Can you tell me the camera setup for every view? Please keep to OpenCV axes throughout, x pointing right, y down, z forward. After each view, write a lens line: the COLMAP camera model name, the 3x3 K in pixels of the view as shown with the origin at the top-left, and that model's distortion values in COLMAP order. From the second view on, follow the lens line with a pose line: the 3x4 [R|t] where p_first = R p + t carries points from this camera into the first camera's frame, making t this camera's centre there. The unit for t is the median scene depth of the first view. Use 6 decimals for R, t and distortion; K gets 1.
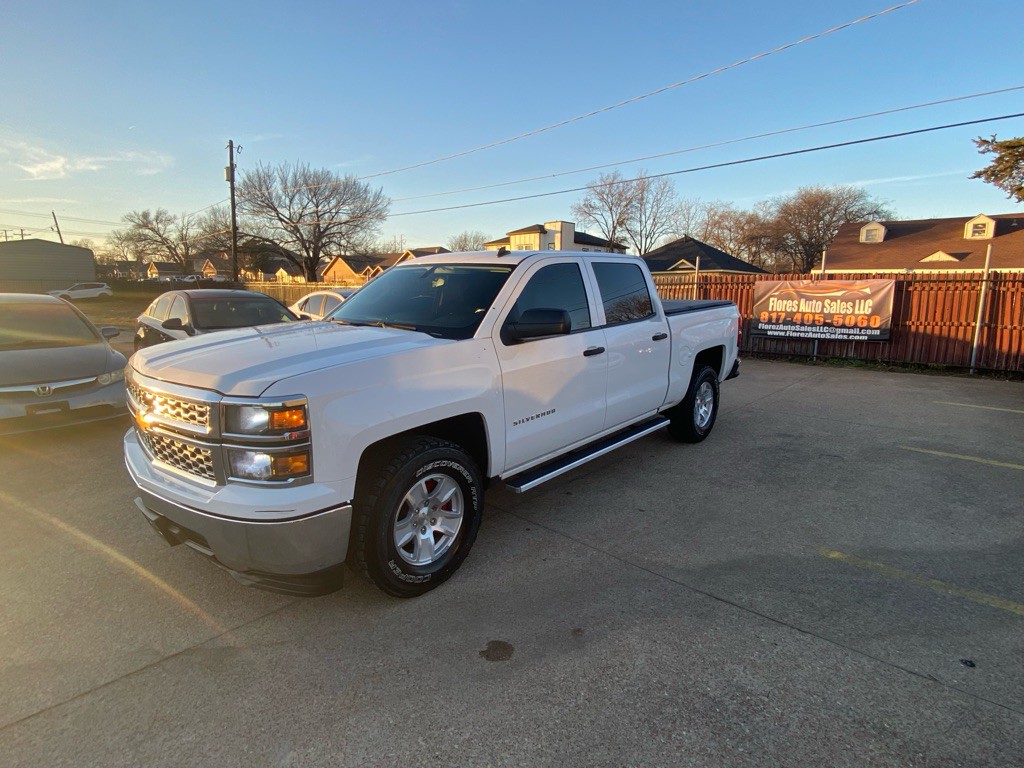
lens RADIAL K [[531.6, 0, 506.4], [0, 531.6, 381.0], [0, 0, 1]] dist [0.008526, -0.015429]
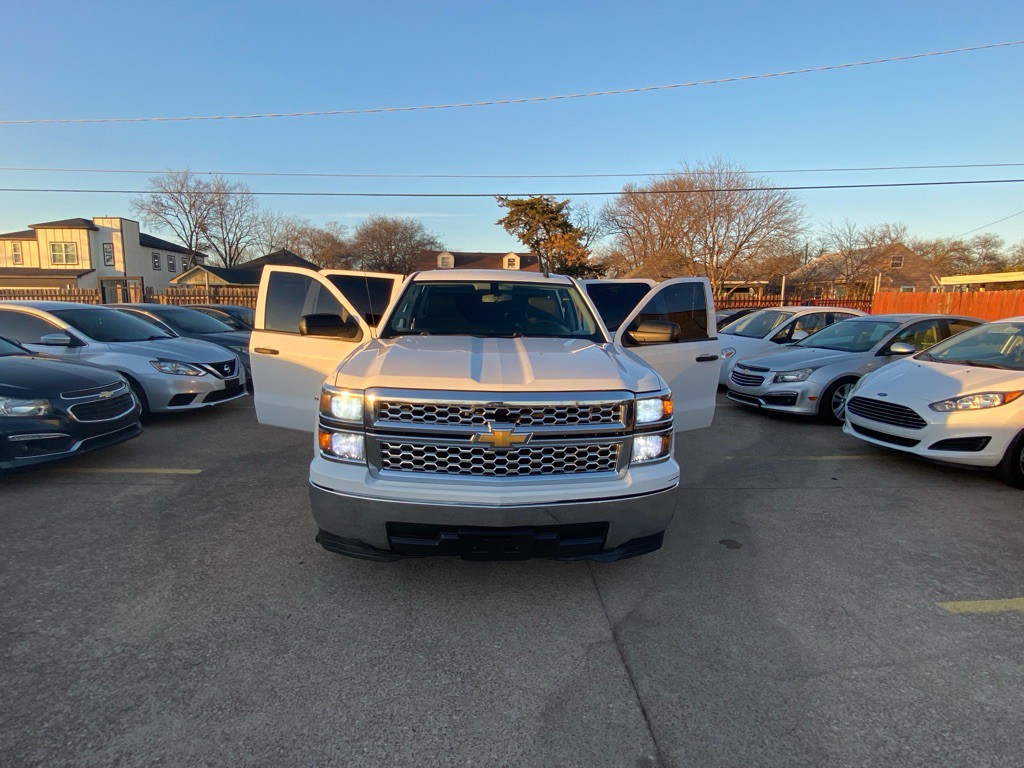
lens RADIAL K [[532.6, 0, 508.7], [0, 532.6, 383.3], [0, 0, 1]] dist [0.014640, -0.017779]
pose [[0.706908, -0.093365, 0.701116, -0.346114], [0.108939, 0.993794, 0.022501, -0.010901], [-0.698866, 0.060473, 0.712692, 0.078333]]
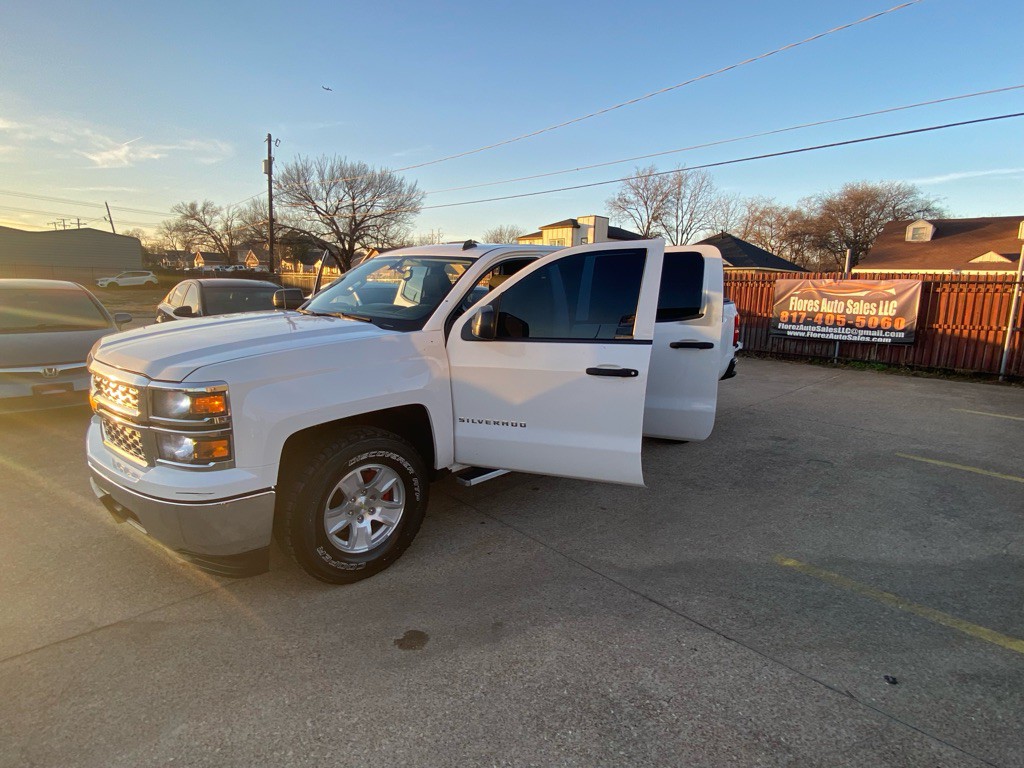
lens RADIAL K [[531.6, 0, 508.8], [0, 531.6, 381.9], [0, 0, 1]] dist [0.008526, -0.015429]
pose [[0.997884, 0.027352, -0.058995, 0.049595], [-0.026666, 0.999568, 0.012378, -0.000024], [0.059308, -0.010778, 0.998182, 0.001922]]
